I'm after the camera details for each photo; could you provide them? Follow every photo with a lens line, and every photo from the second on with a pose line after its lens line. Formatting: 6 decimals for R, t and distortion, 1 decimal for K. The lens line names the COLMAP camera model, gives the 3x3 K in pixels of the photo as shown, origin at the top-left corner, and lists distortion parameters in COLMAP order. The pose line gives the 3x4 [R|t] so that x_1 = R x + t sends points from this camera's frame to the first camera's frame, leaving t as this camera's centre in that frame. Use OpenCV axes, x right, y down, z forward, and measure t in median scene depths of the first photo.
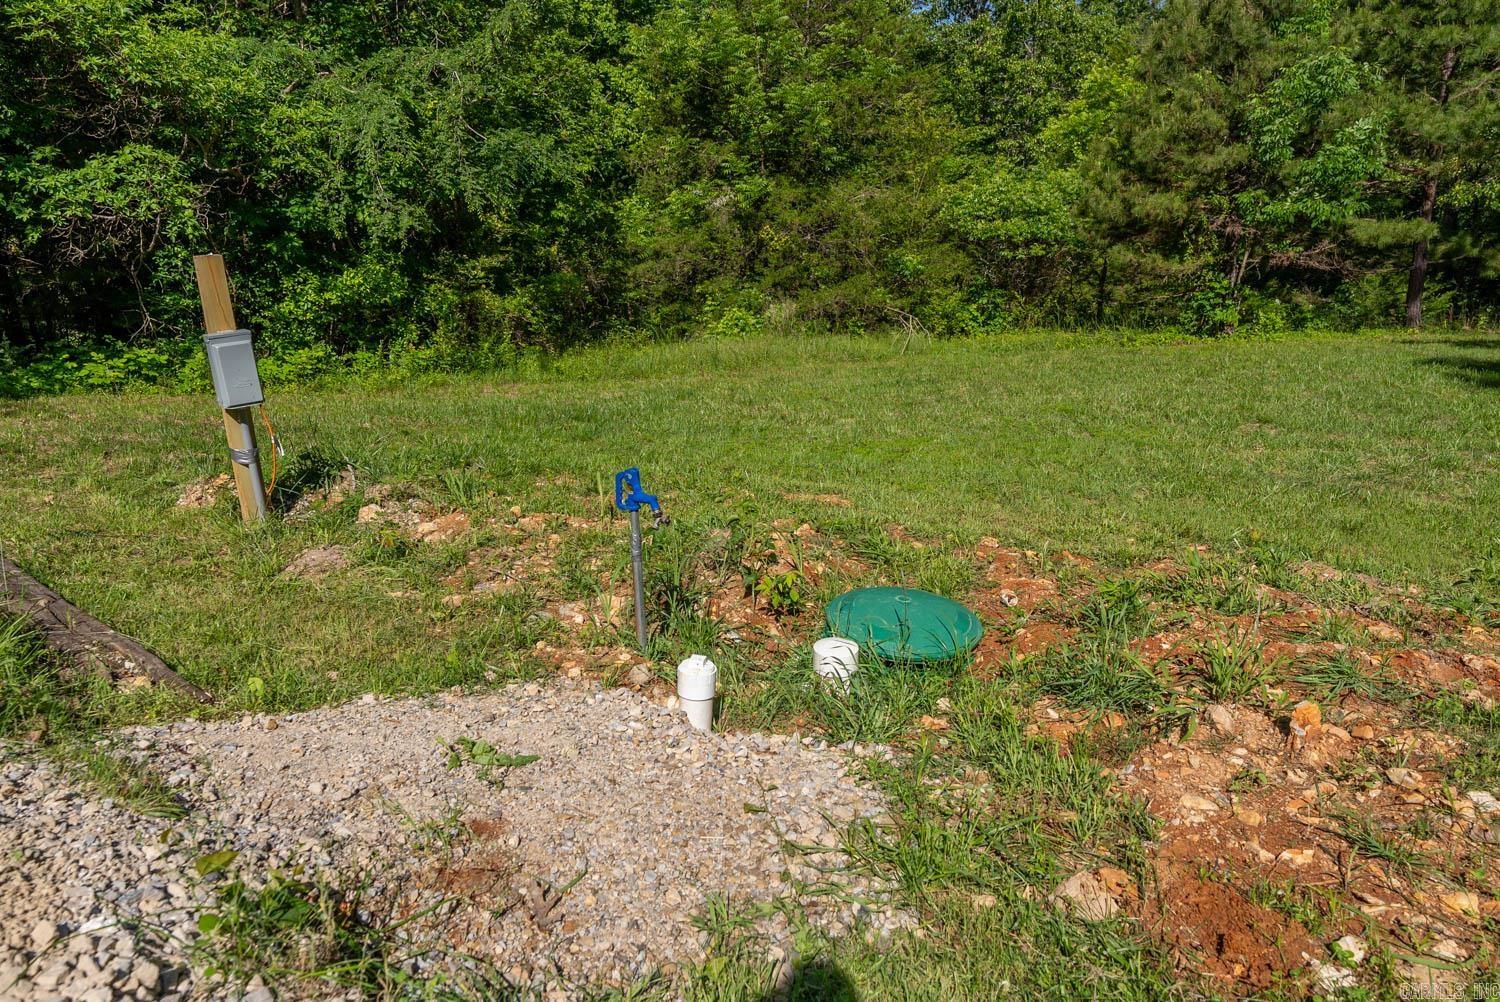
lens RADIAL K [[993.2, 0, 743.1], [0, 993.2, 501.3], [0, 0, 1]] dist [0.001090, 0.003099]
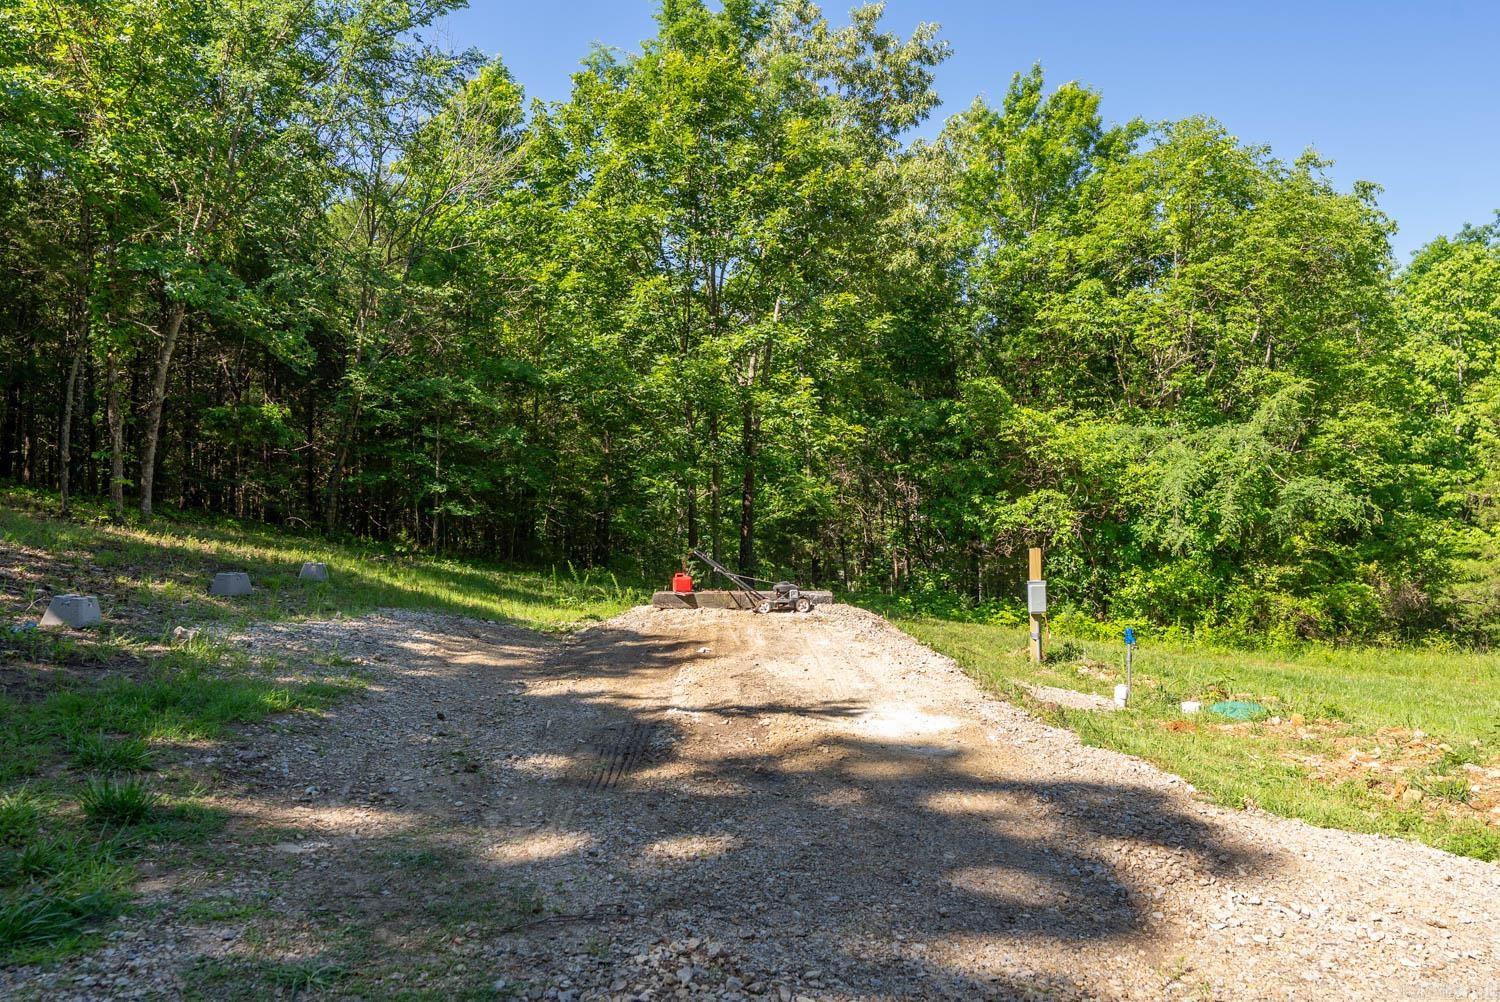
lens RADIAL K [[993.2, 0, 736.8], [0, 993.2, 493.4], [0, 0, 1]] dist [0.001090, 0.003099]
pose [[0.640555, 0.004068, -0.767902, 0.426897], [-0.241320, 0.950392, -0.196265, 0.136007], [0.729009, 0.311028, 0.609760, -0.517483]]
